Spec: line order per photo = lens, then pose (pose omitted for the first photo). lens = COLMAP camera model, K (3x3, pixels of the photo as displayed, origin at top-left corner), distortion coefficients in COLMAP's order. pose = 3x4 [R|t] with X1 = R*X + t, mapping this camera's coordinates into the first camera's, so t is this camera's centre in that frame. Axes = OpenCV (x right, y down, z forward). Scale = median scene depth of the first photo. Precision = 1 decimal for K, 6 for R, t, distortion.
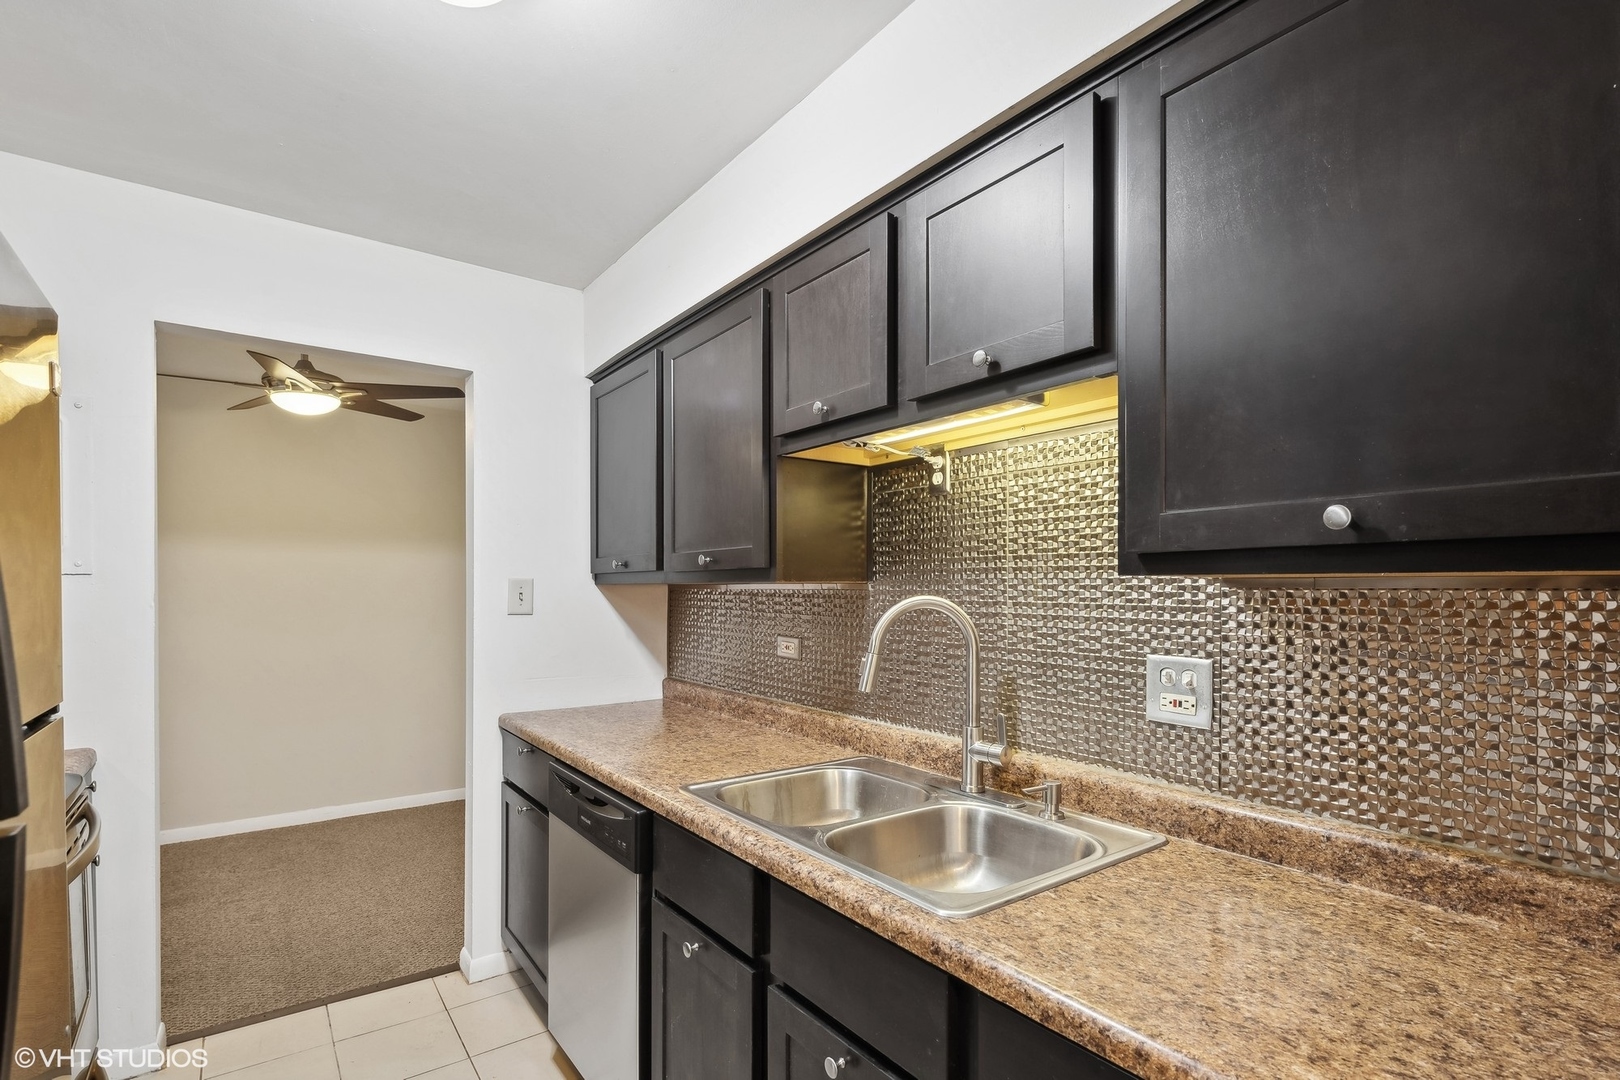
lens RADIAL K [[752.5, 0, 818.7], [0, 752.5, 585.6], [0, 0, 1]] dist [-0.000374, -0.000103]
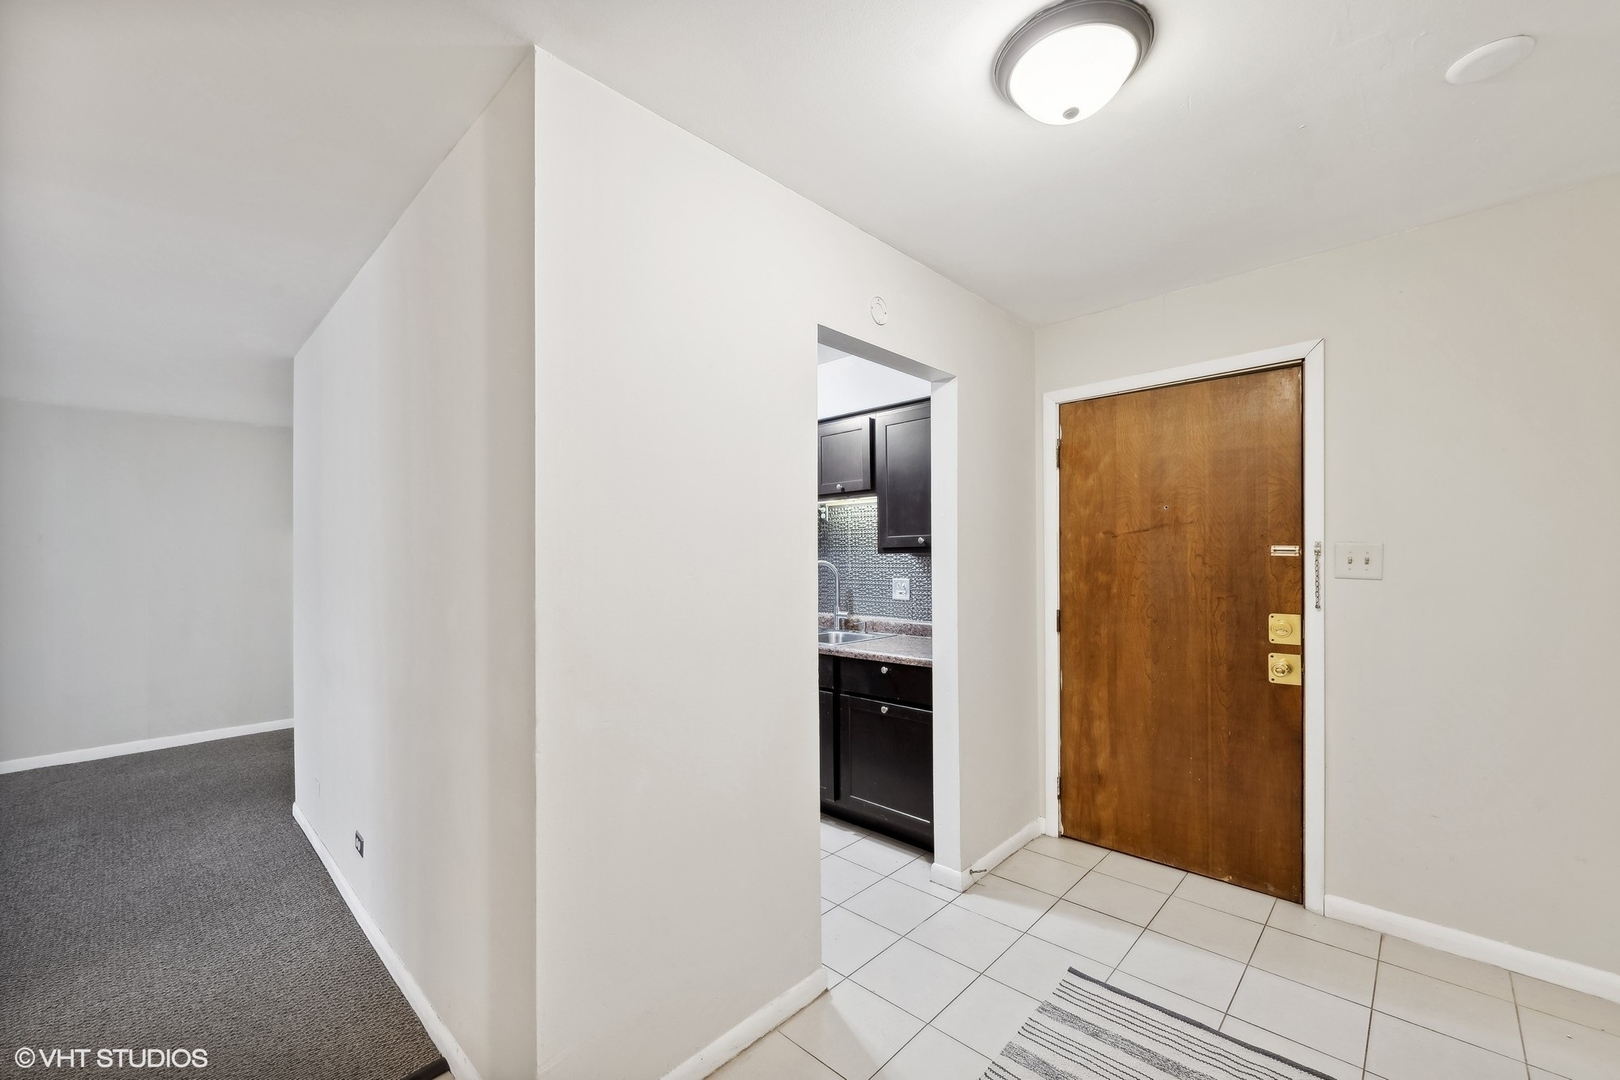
lens RADIAL K [[646.5, 0, 810.1], [0, 646.5, 550.2], [0, 0, 1]] dist [-0.000572, -0.000032]
pose [[0.985818, -0.009193, 0.167565, -0.340087], [0.009840, 0.999947, -0.003036, -0.019701], [-0.167529, 0.004642, 0.985856, -1.552157]]
